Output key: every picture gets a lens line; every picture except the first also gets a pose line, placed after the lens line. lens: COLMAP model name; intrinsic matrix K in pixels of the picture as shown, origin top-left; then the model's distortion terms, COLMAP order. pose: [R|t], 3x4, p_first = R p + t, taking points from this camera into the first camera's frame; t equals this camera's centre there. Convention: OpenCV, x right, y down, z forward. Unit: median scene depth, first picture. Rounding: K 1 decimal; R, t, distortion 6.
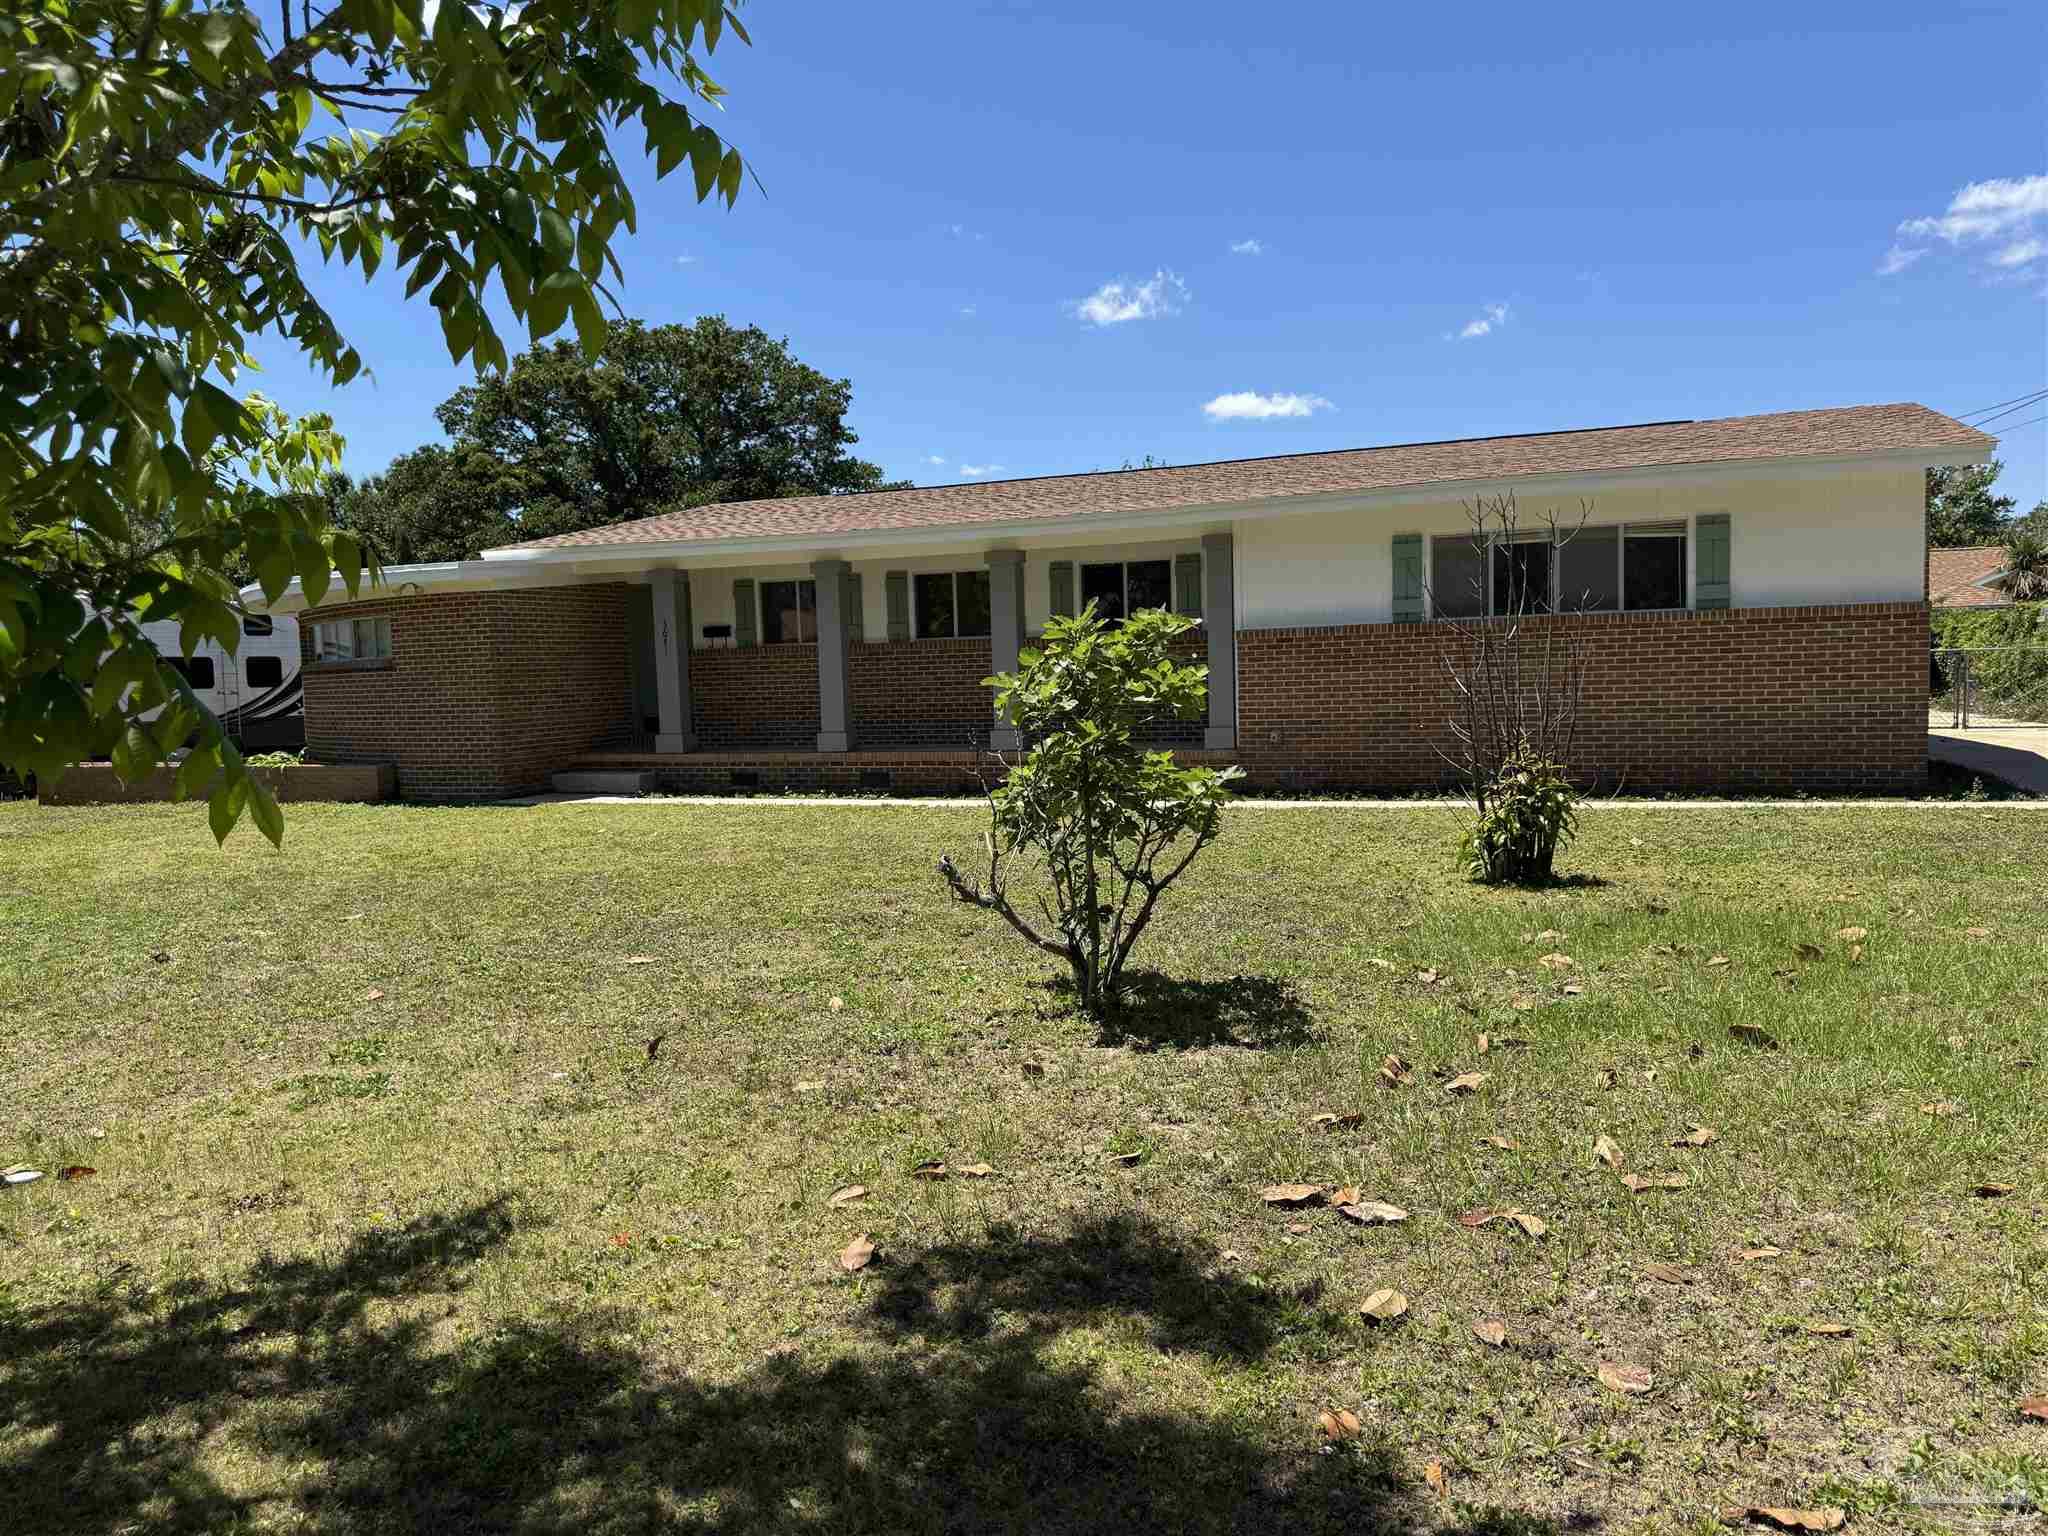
lens RADIAL K [[1450.5, 0, 1027.7], [0, 1450.5, 785.0], [0, 0, 1]] dist [0.028899, -0.005095]
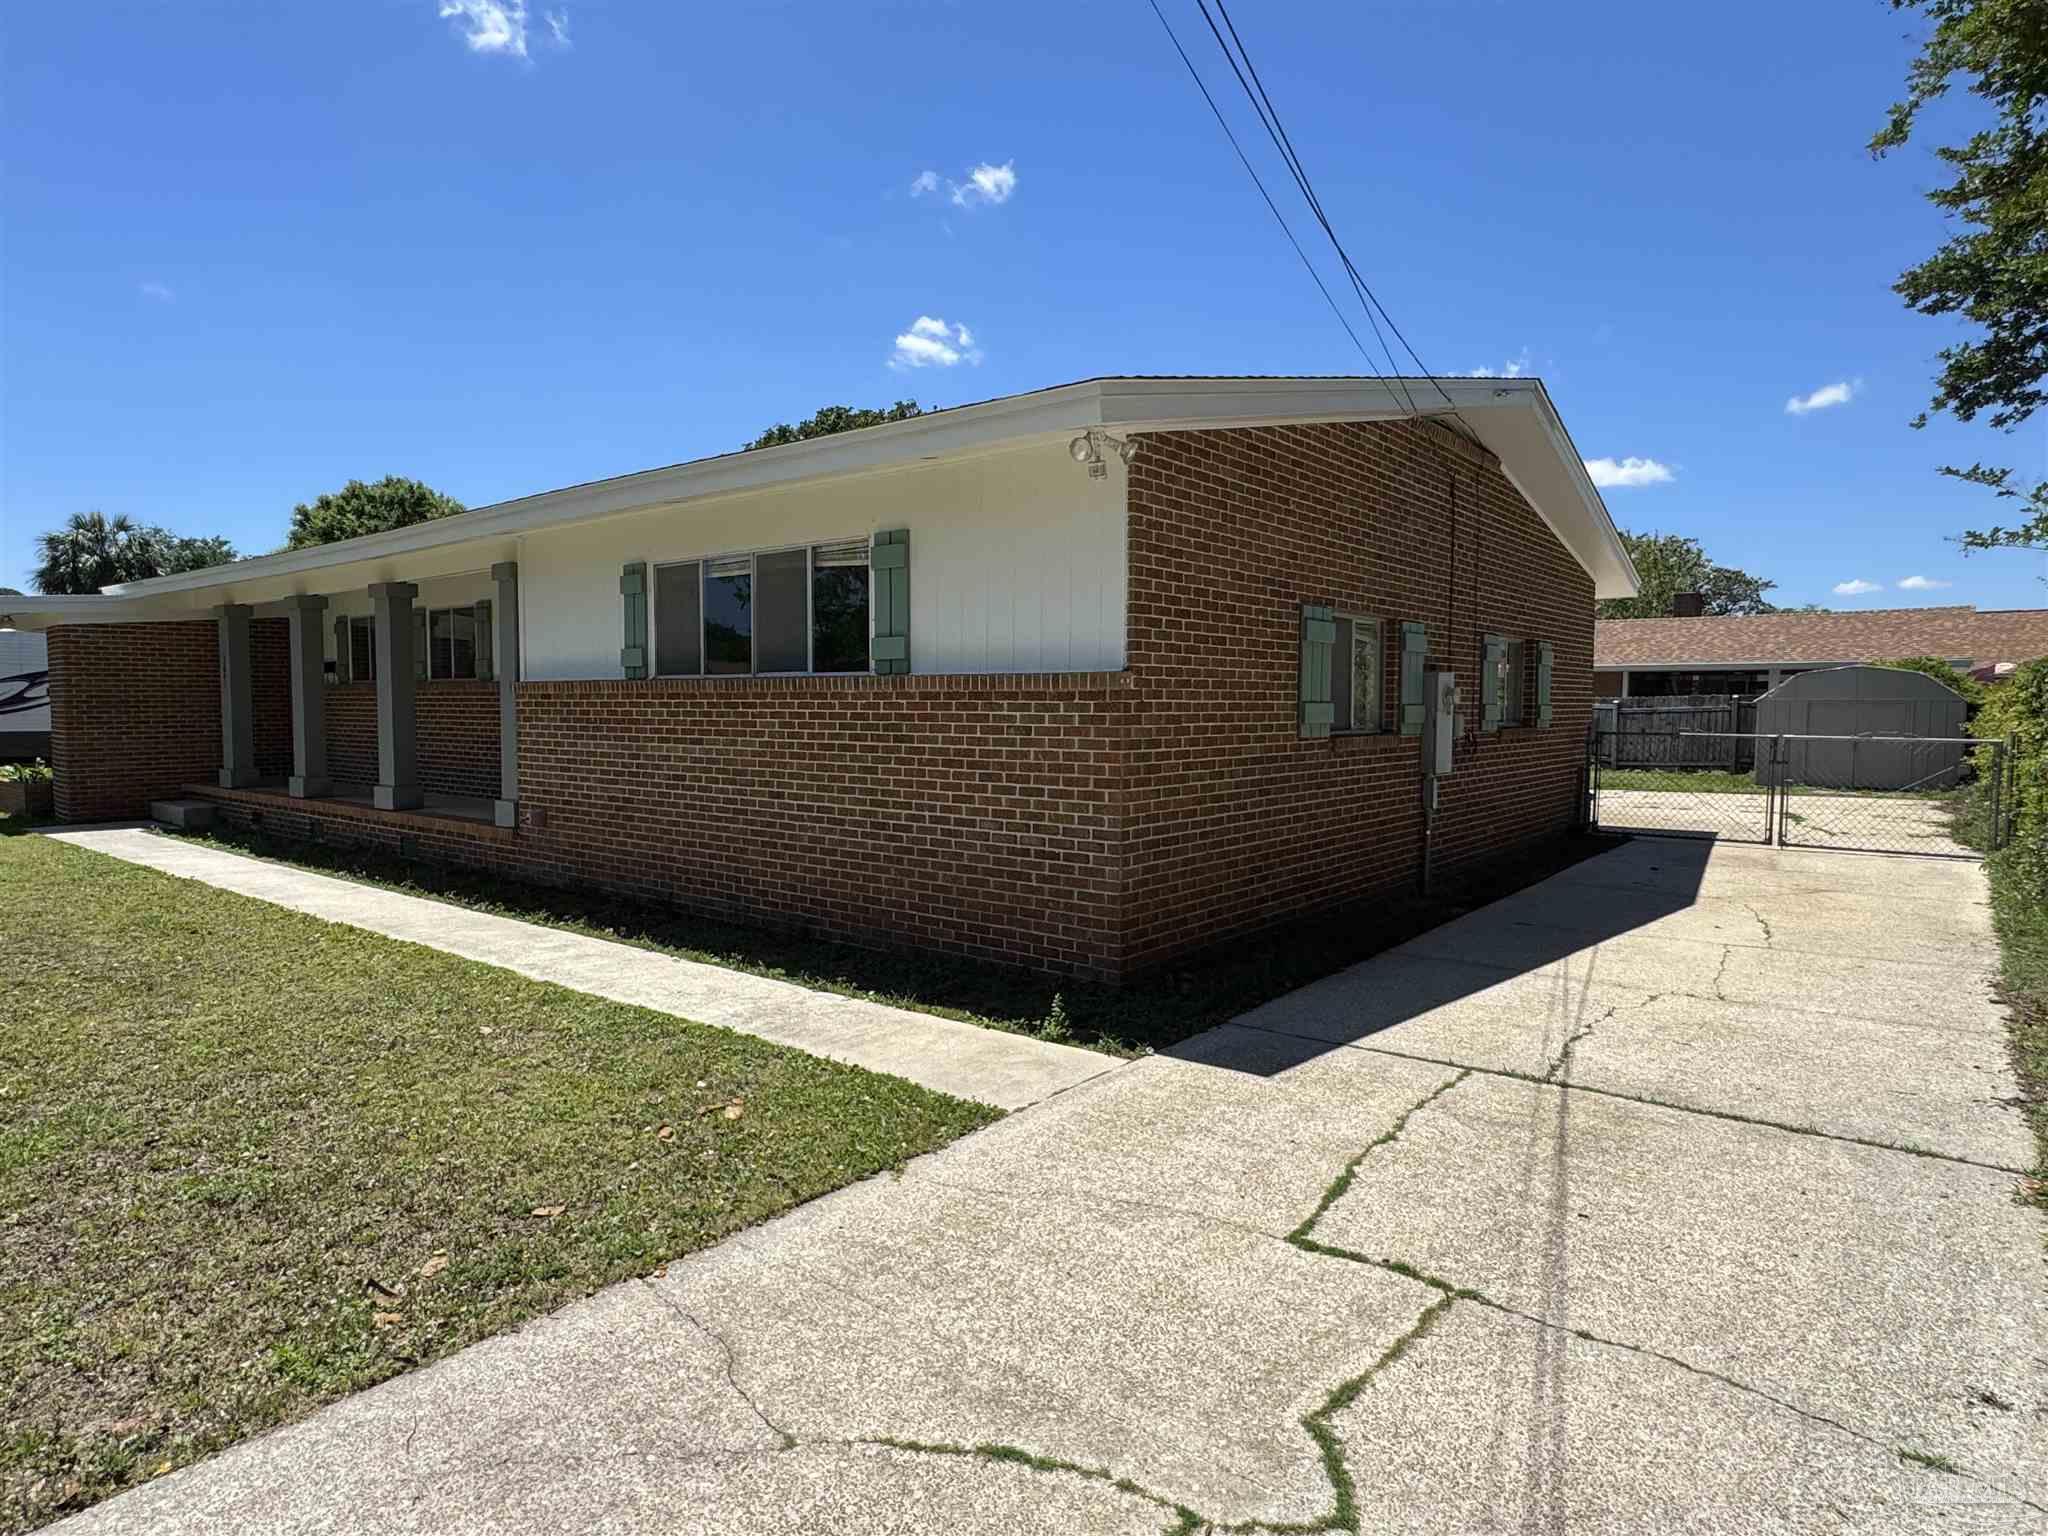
lens RADIAL K [[1167.1, 0, 1019.3], [0, 1167.1, 759.2], [0, 0, 1]] dist [0.005760, 0.000575]
pose [[0.948811, 0.047505, -0.312251, 0.564406], [-0.054229, 0.998445, -0.012881, -0.064398], [0.311154, 0.029155, 0.949912, 0.426360]]
